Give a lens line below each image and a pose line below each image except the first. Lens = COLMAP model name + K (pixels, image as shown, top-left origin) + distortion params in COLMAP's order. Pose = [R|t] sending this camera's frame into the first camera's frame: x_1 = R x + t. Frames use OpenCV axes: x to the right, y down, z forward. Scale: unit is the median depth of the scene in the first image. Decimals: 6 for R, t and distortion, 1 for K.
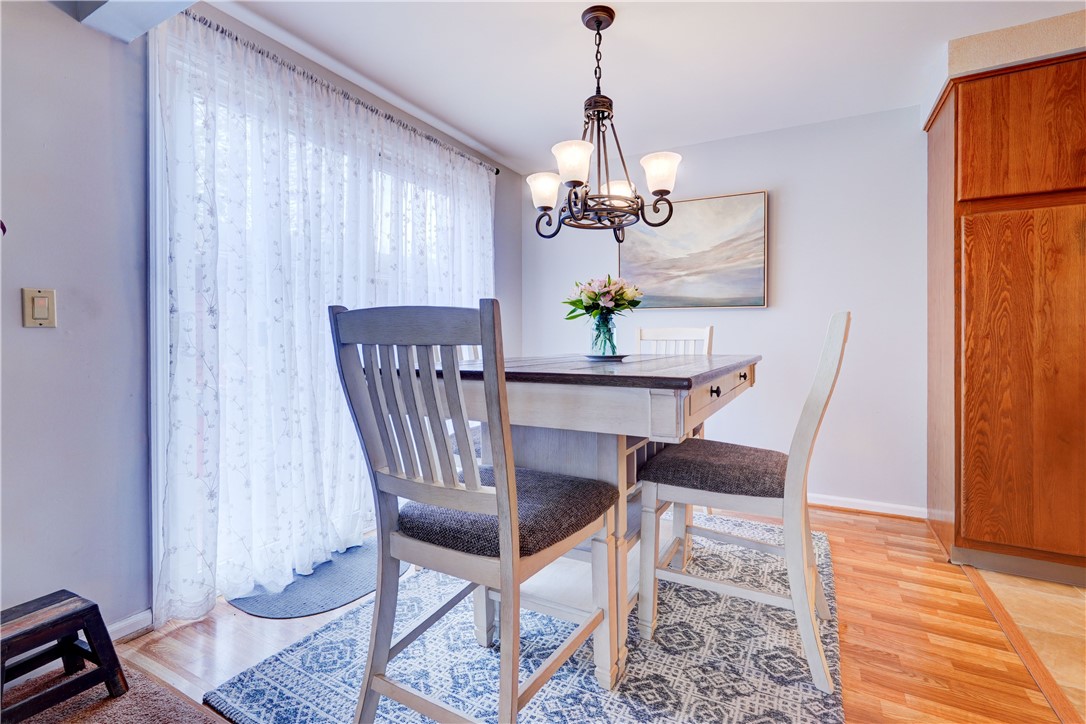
lens RADIAL K [[503.7, 0, 526.9], [0, 503.7, 336.3], [0, 0, 1]] dist [-0.002729, 0.001311]
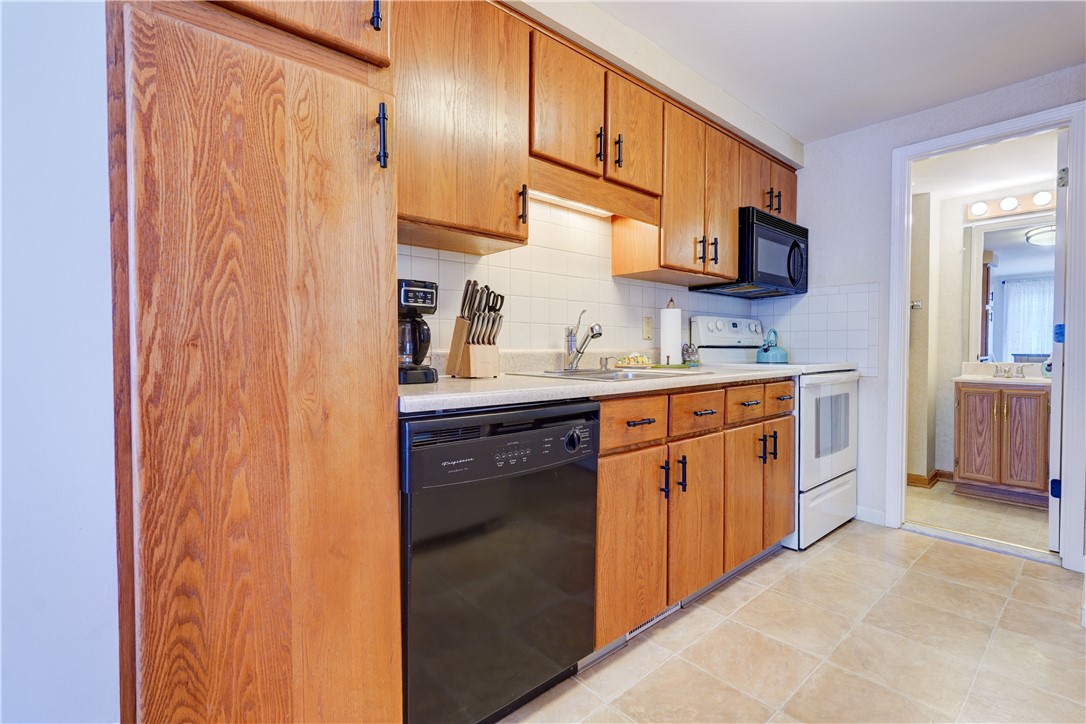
lens RADIAL K [[503.7, 0, 541.1], [0, 503.7, 358.0], [0, 0, 1]] dist [-0.002729, 0.001311]
pose [[0.309099, -0.017697, 0.950865, 0.634219], [0.005822, 0.999843, 0.016716, 0.007829], [-0.951012, 0.000369, 0.309153, 0.630786]]
